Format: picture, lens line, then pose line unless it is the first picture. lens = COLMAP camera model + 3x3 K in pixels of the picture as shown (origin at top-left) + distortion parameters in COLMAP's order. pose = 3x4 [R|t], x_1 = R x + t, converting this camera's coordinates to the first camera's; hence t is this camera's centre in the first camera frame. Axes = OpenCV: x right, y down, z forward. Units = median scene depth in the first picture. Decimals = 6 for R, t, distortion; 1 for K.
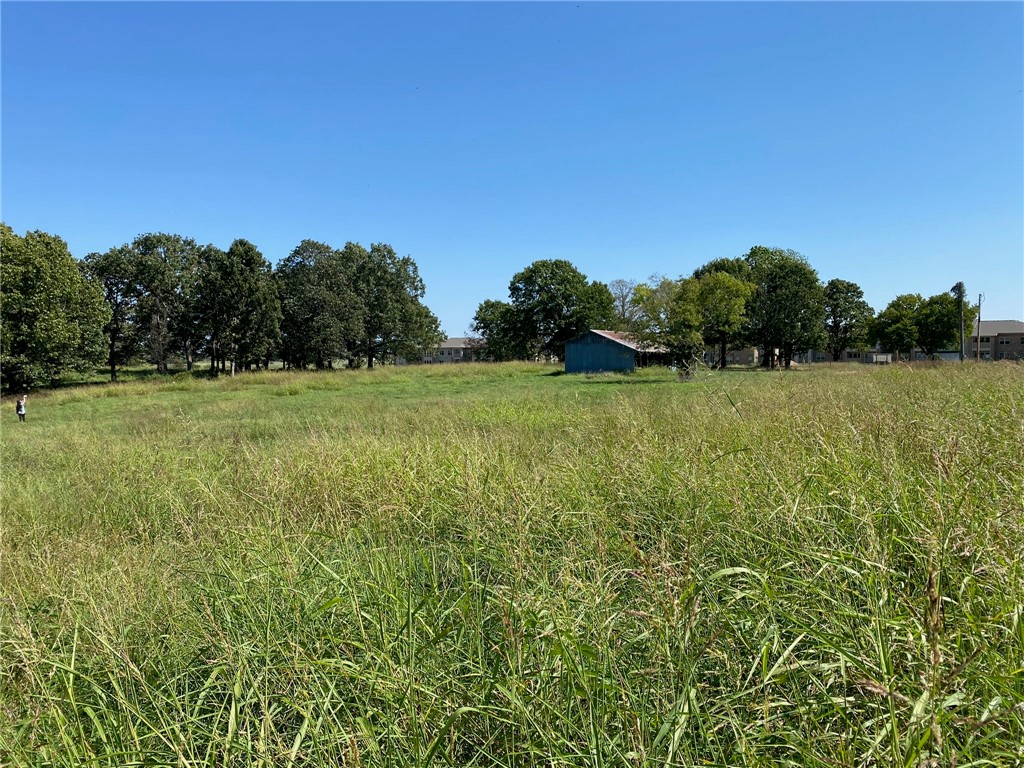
lens RADIAL K [[770.1, 0, 508.2], [0, 770.1, 381.2], [0, 0, 1]] dist [0.030745, -0.034001]
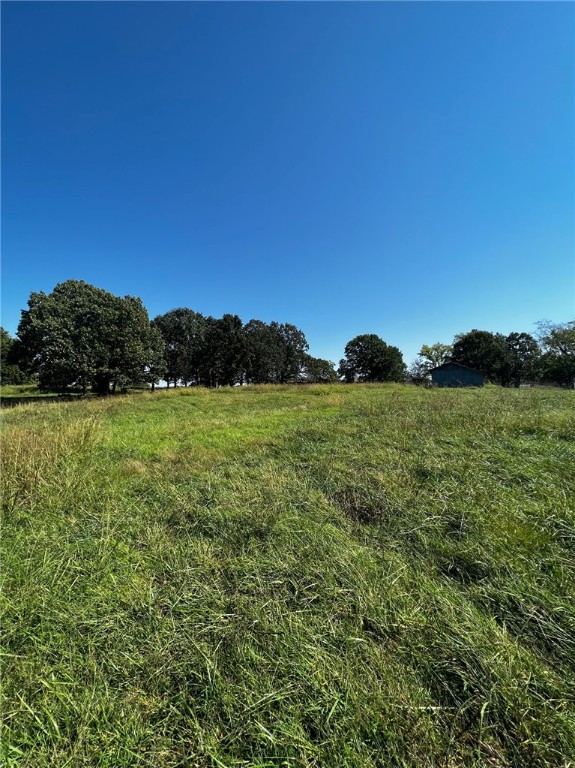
lens RADIAL K [[302.0, 0, 280.3], [0, 302.0, 378.0], [0, 0, 1]] dist [-0.003940, -0.000173]
pose [[0.999747, 0.012286, 0.018864, -0.374696], [-0.010923, 0.997436, -0.070726, 0.024770], [-0.019684, 0.070502, 0.997317, 0.483124]]
